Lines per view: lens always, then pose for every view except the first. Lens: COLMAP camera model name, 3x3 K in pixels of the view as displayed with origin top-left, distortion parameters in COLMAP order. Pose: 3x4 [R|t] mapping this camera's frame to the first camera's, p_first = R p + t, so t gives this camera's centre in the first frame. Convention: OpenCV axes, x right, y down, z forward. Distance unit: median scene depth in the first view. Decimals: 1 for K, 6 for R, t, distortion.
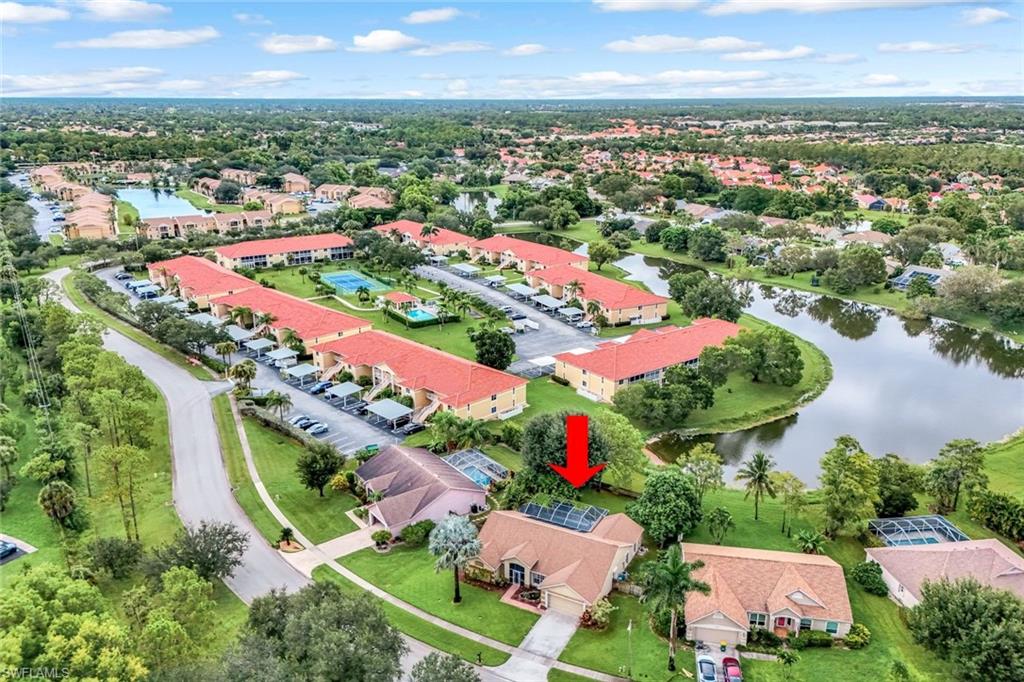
lens RADIAL K [[766.0, 0, 512.0], [0, 766.0, 341.0], [0, 0, 1]] dist [0.037820, -0.002162]
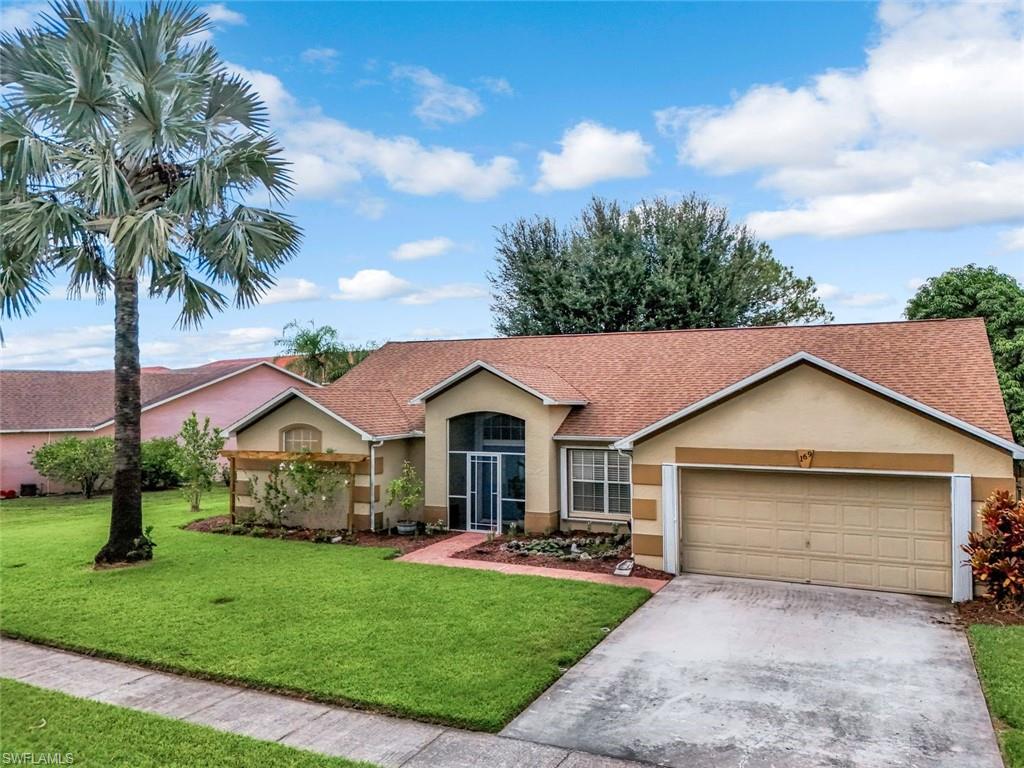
lens RADIAL K [[847.1, 0, 512.0], [0, 847.1, 384.0], [0, 0, 1]] dist [0.047130, -0.003614]
pose [[0.999864, -0.016478, -0.000830, 0.006602], [0.015490, 0.954827, -0.296758, 0.168416], [0.005682, 0.296705, 0.954952, 0.381912]]
